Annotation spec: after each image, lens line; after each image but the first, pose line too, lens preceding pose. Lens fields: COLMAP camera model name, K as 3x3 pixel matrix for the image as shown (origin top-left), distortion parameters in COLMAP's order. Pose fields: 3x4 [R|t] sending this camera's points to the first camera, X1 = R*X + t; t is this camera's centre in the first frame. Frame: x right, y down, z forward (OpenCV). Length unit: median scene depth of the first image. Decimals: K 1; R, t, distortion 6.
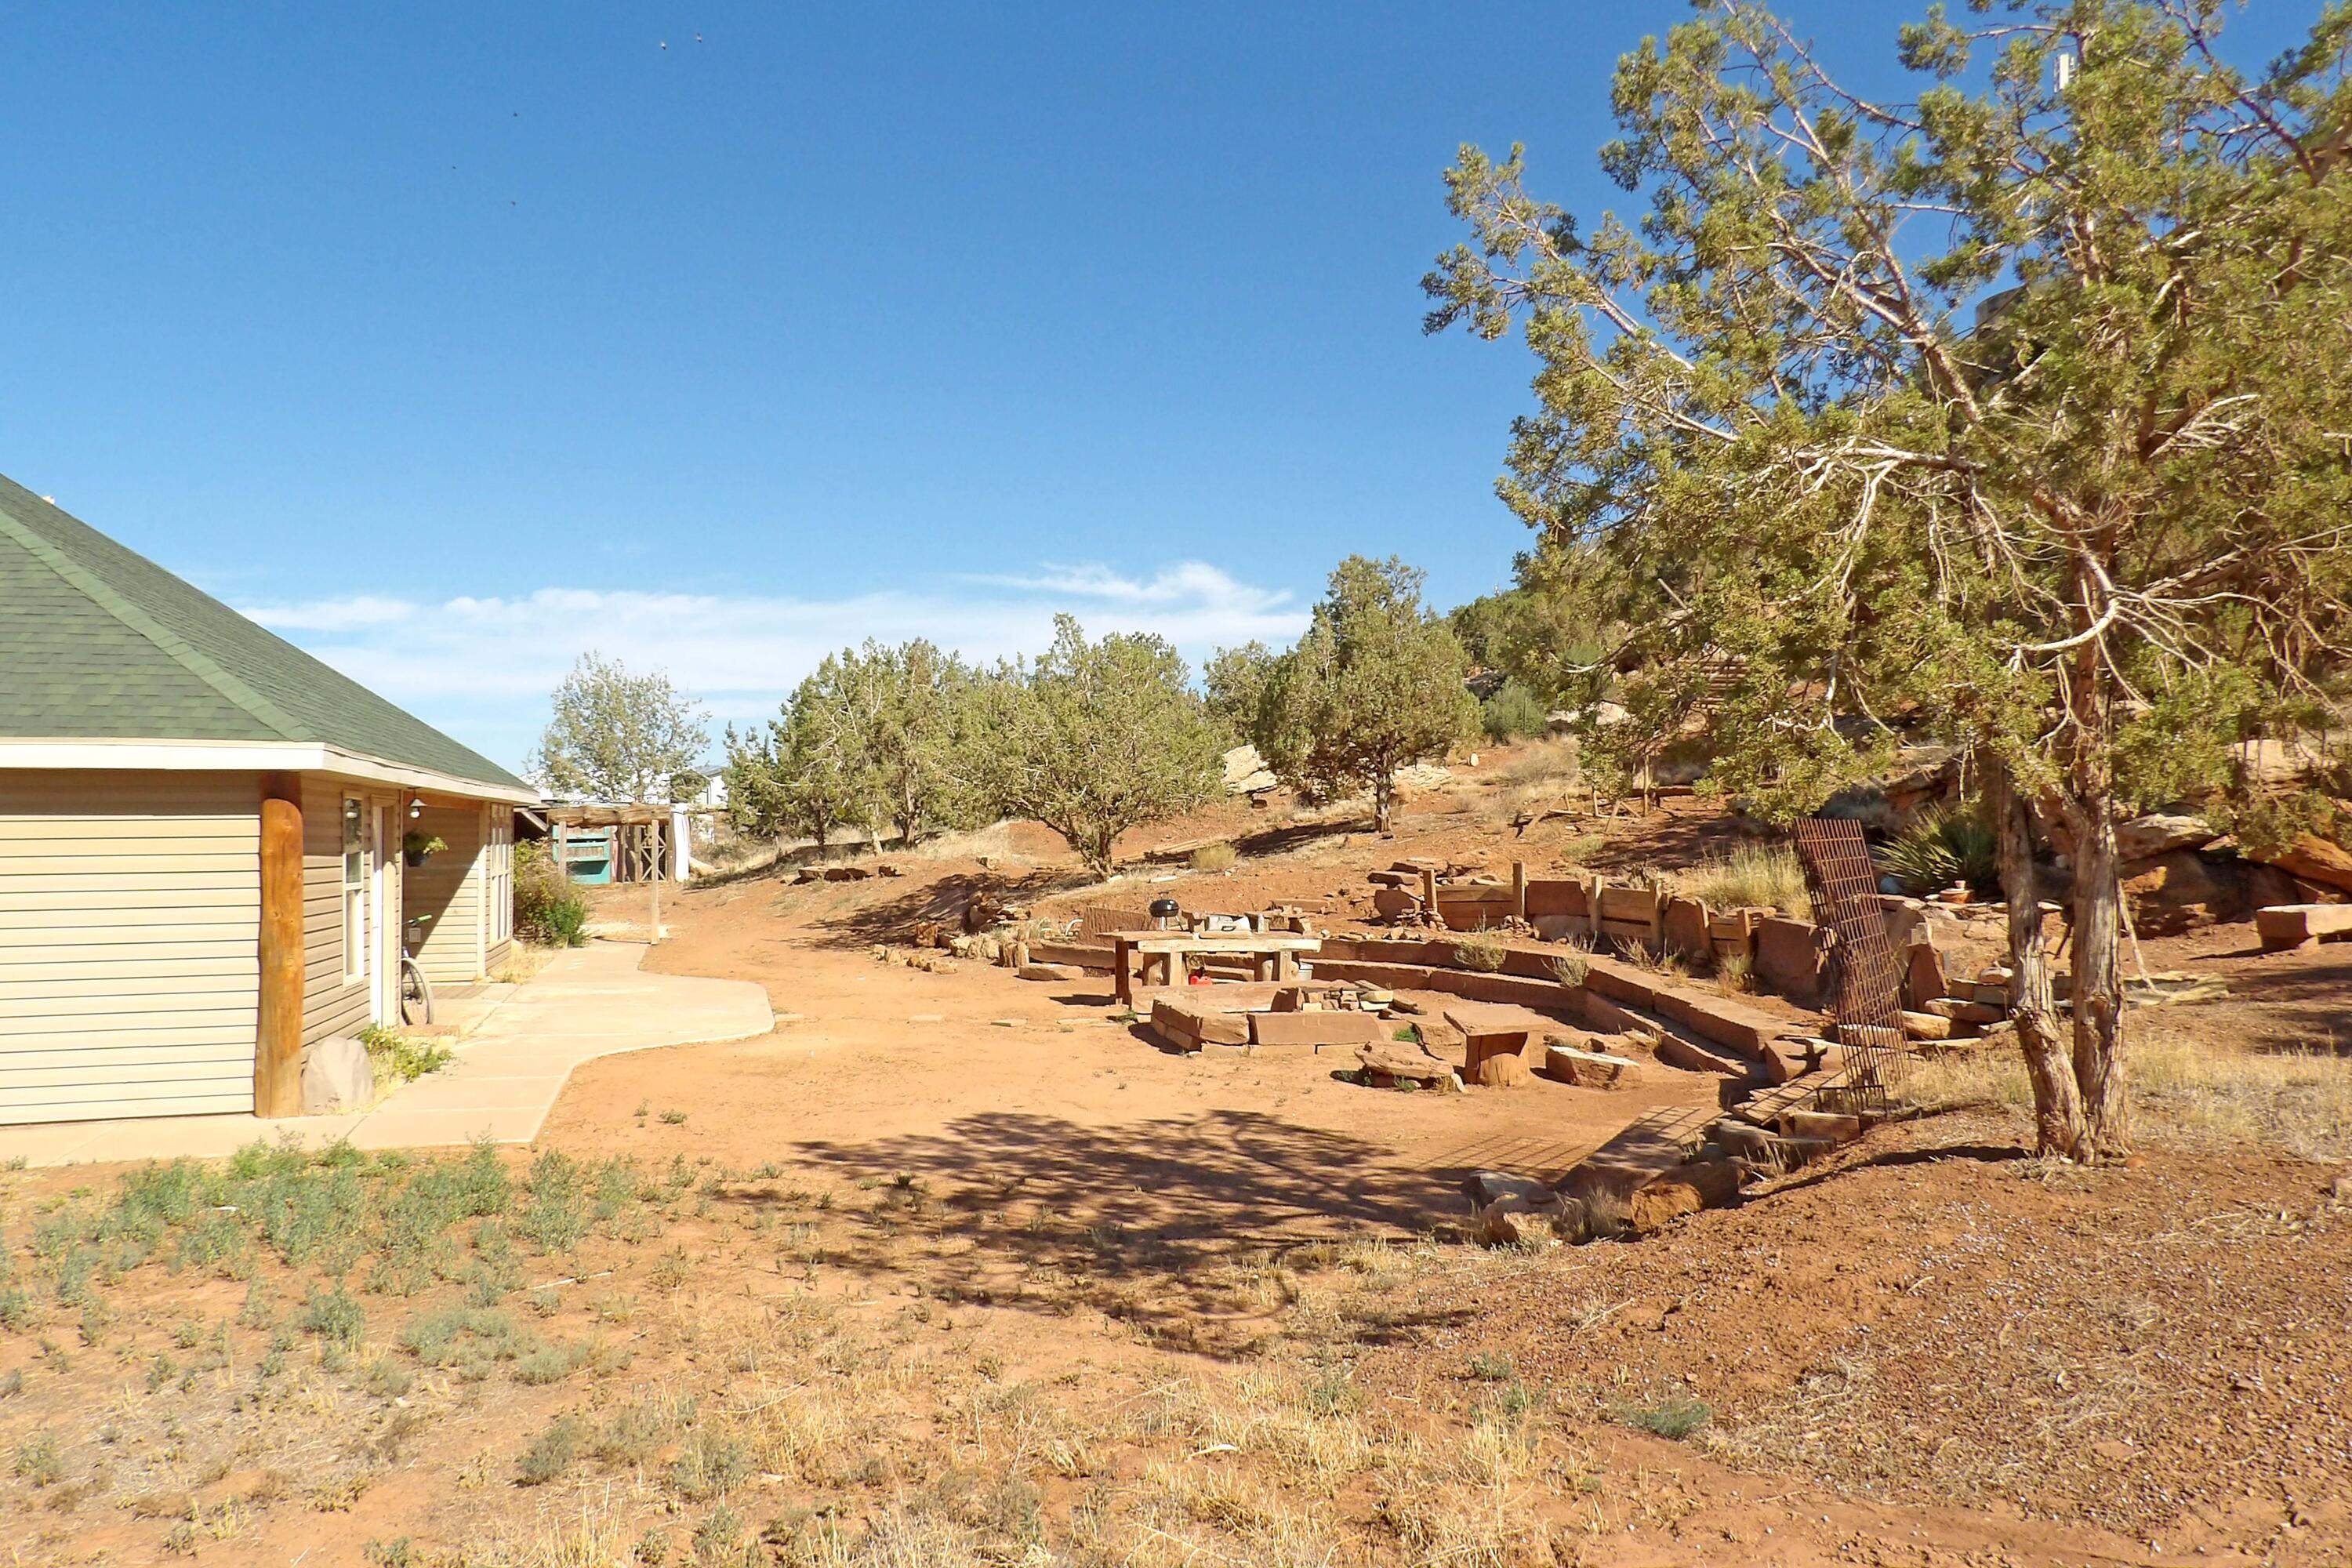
lens RADIAL K [[1733.1, 0, 1165.5], [0, 1733.1, 780.7], [0, 0, 1]] dist [-0.035555, 0.075023]
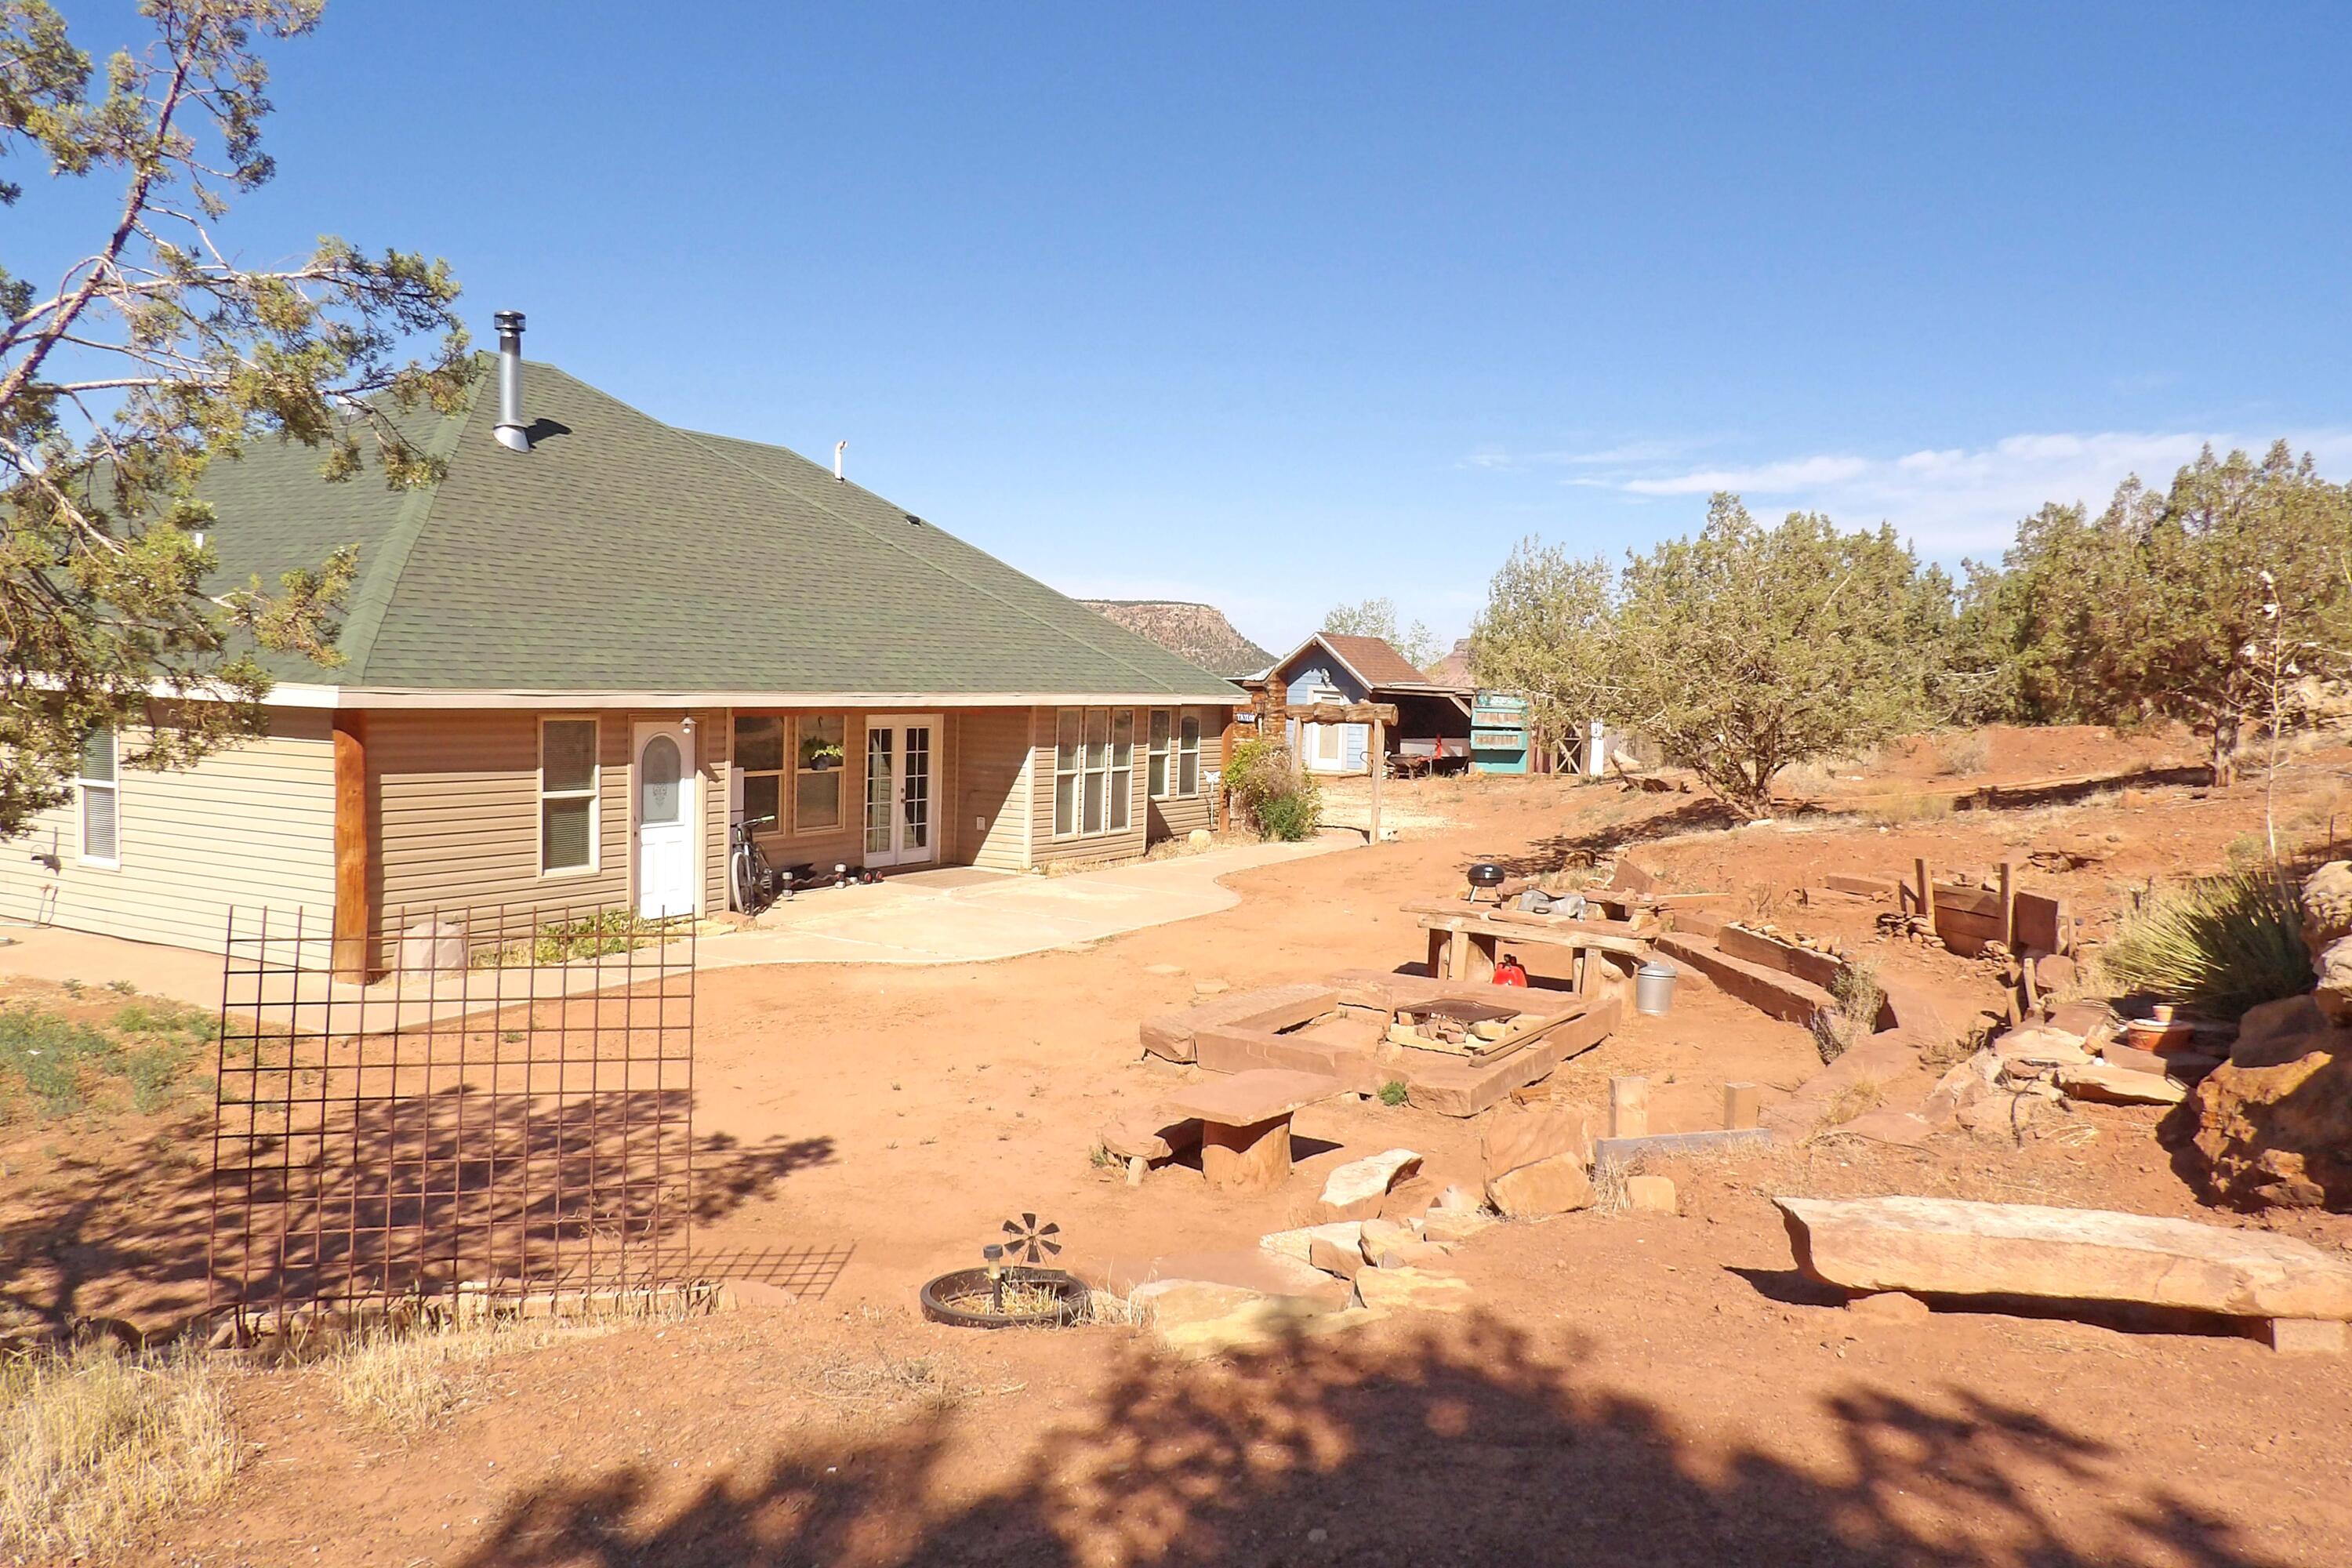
lens RADIAL K [[1733.1, 0, 1163.1], [0, 1733.1, 775.6], [0, 0, 1]] dist [-0.035555, 0.075023]
pose [[0.698539, 0.069295, -0.712208, 0.281836], [-0.012775, 0.996349, 0.084411, -0.024031], [0.715457, -0.049866, 0.696874, 0.194275]]
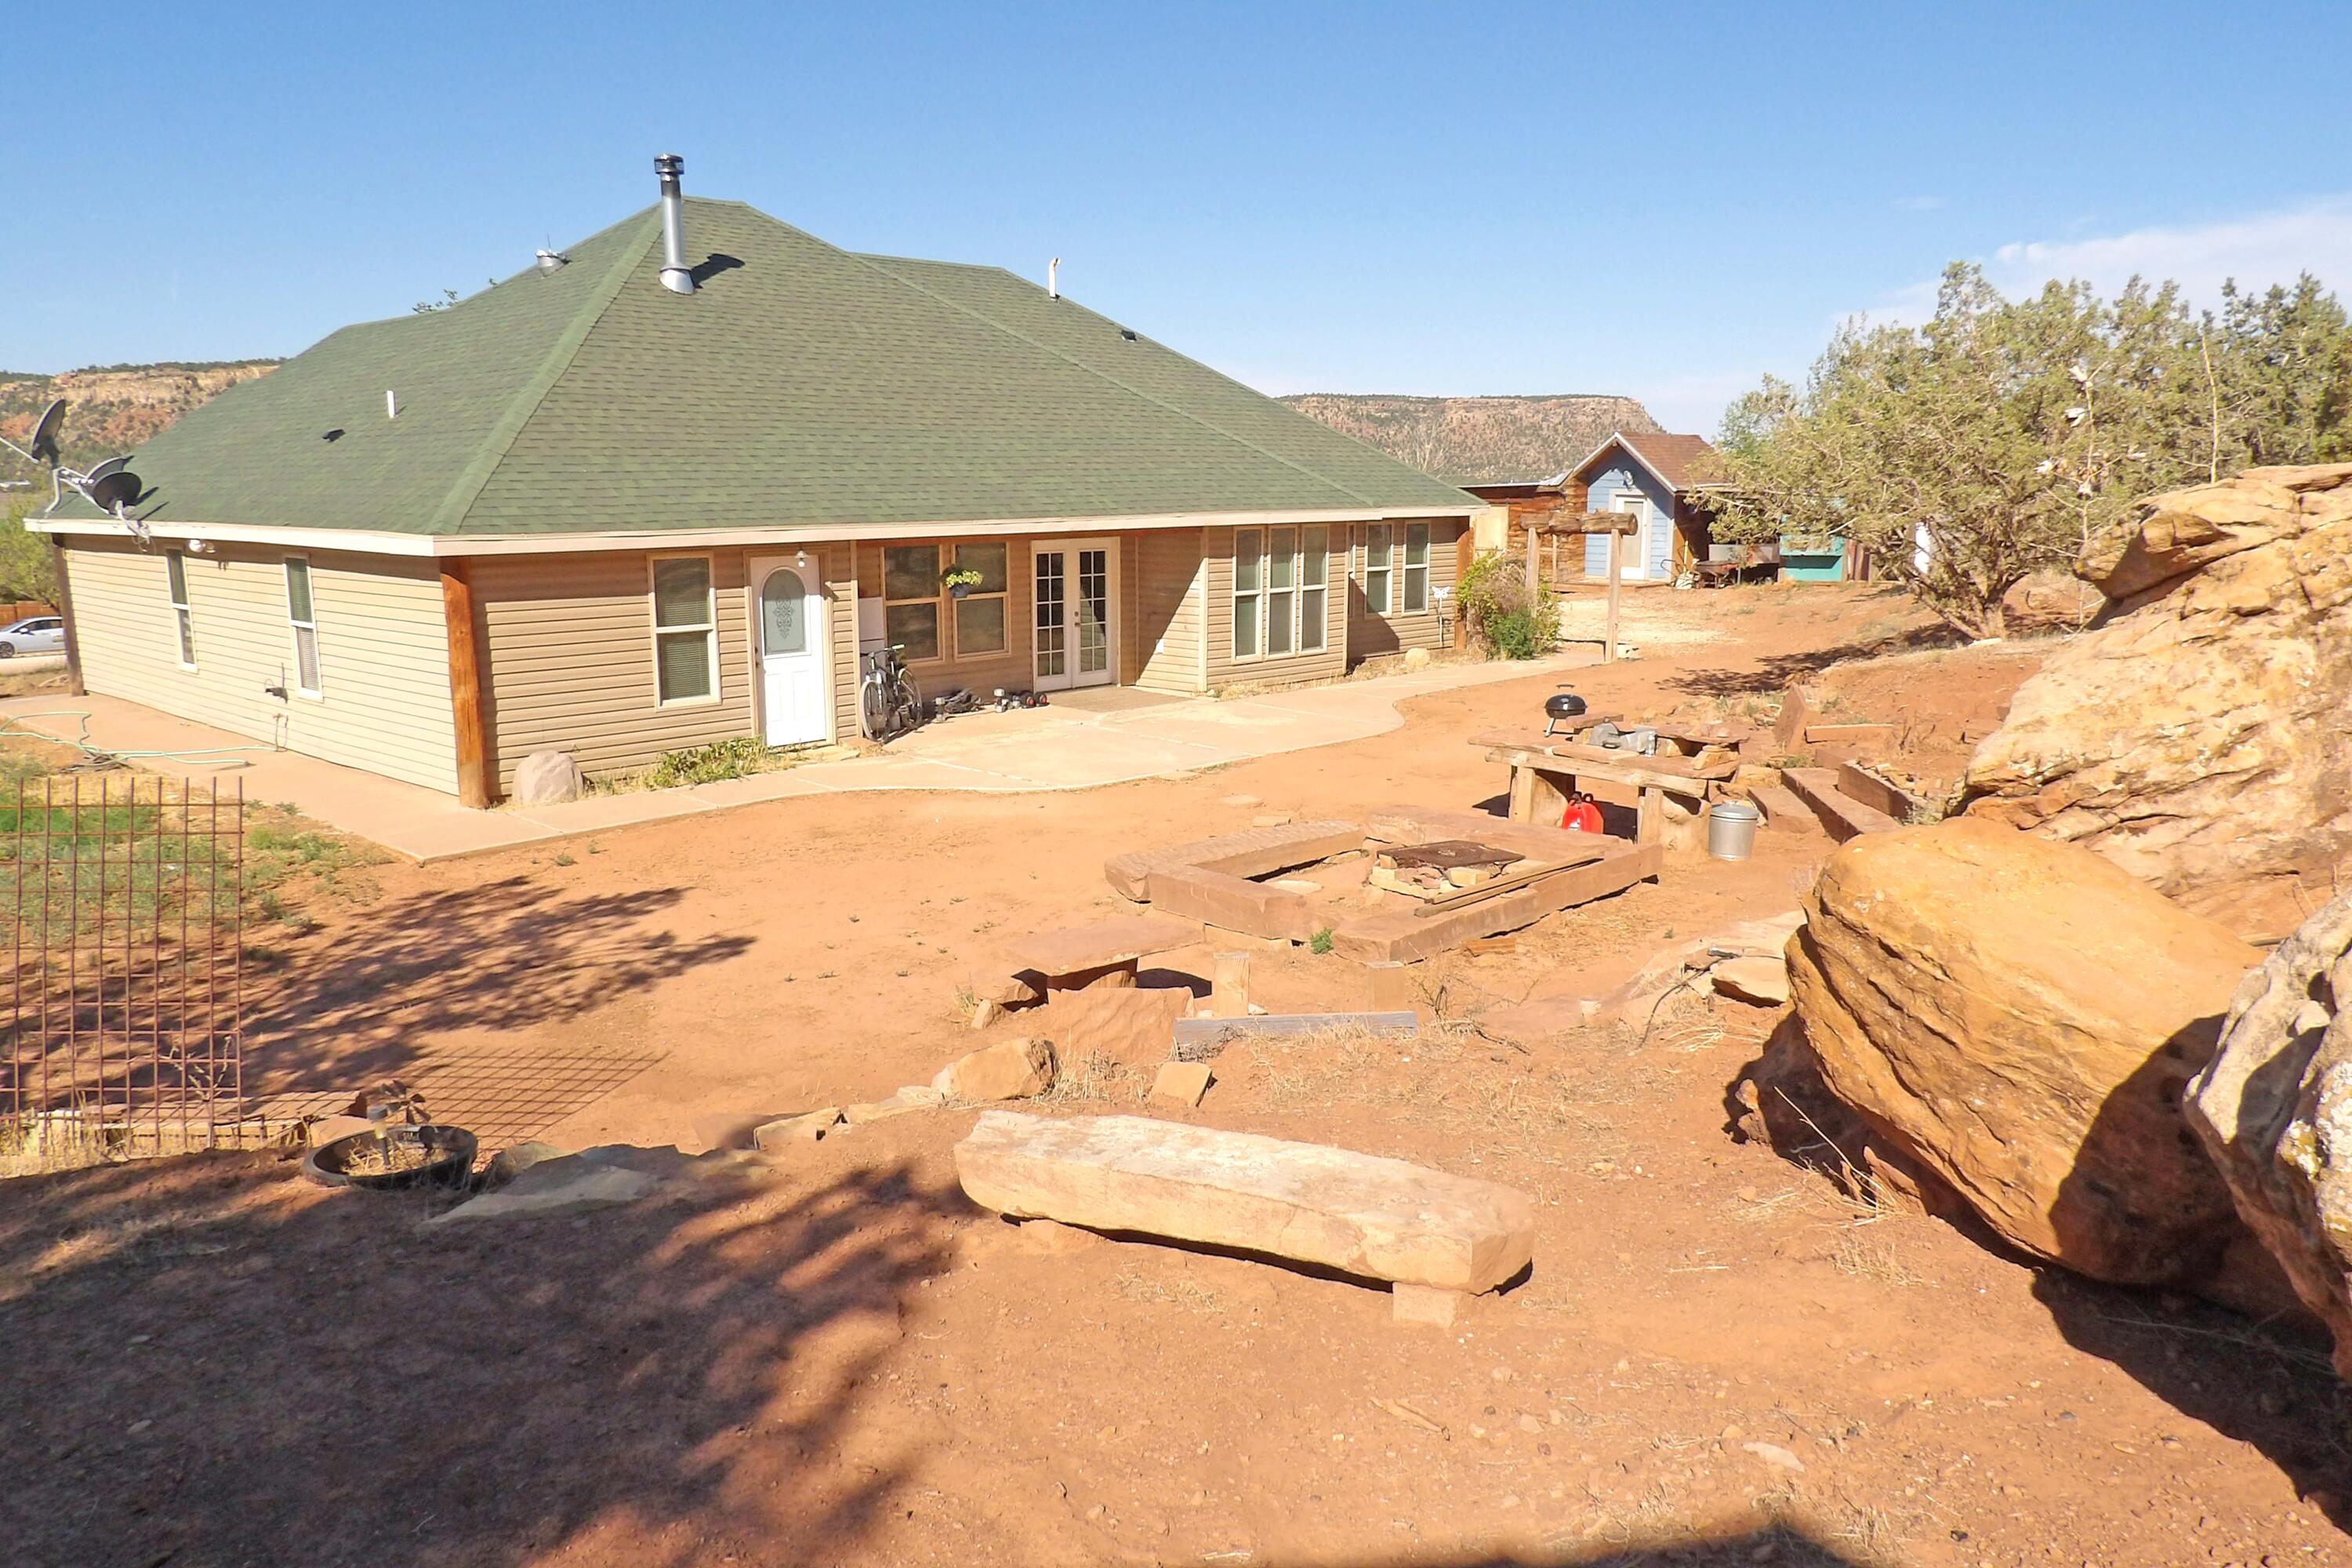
lens RADIAL K [[1733.1, 0, 1164.0], [0, 1733.1, 788.0], [0, 0, 1]] dist [-0.035555, 0.075023]
pose [[0.515316, 0.159740, -0.841981, 0.332348], [0.023751, 0.979435, 0.200355, -0.028790], [0.856671, -0.123244, 0.500925, 0.274156]]
